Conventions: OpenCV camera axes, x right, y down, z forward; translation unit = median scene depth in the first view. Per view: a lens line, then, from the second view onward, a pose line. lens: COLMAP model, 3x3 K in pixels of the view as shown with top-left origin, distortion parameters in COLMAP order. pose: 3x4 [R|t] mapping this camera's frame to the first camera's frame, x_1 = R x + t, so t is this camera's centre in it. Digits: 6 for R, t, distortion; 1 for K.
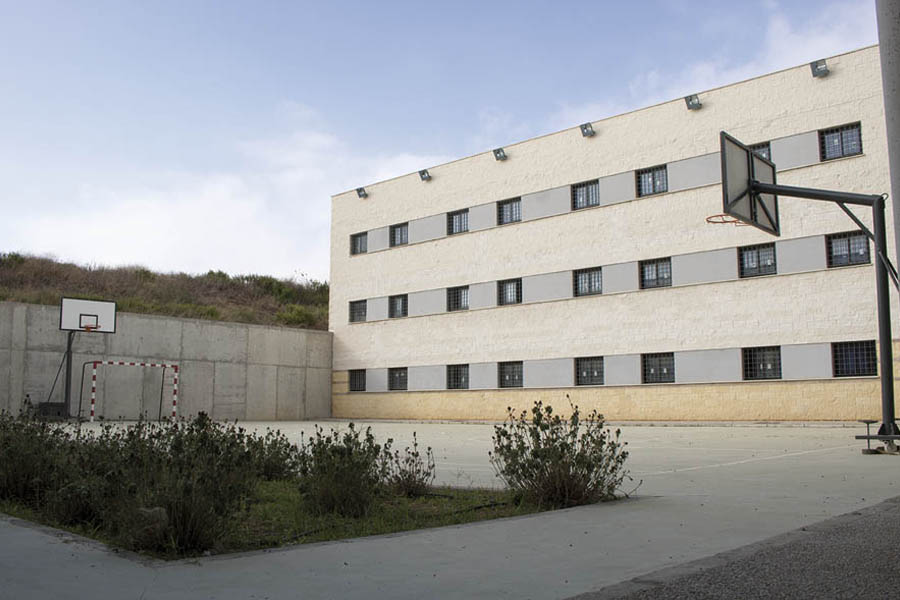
lens RADIAL K [[839.1, 0, 450.7], [0, 839.1, 303.3], [0, 0, 1]] dist [-0.097354, 0.000000]
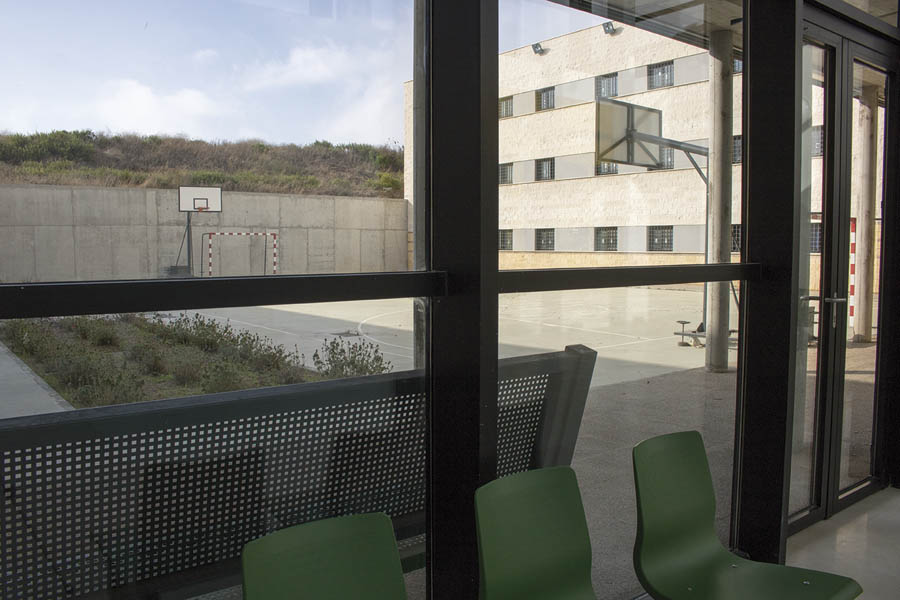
lens RADIAL K [[762.2, 0, 449.6], [0, 762.2, 297.9], [0, 0, 1]] dist [-0.126516, 0.036423]
pose [[0.989513, 0.010321, -0.144074, 0.092331], [0.018015, 0.980837, 0.193995, -0.045008], [0.143315, -0.194556, 0.970365, -0.084086]]
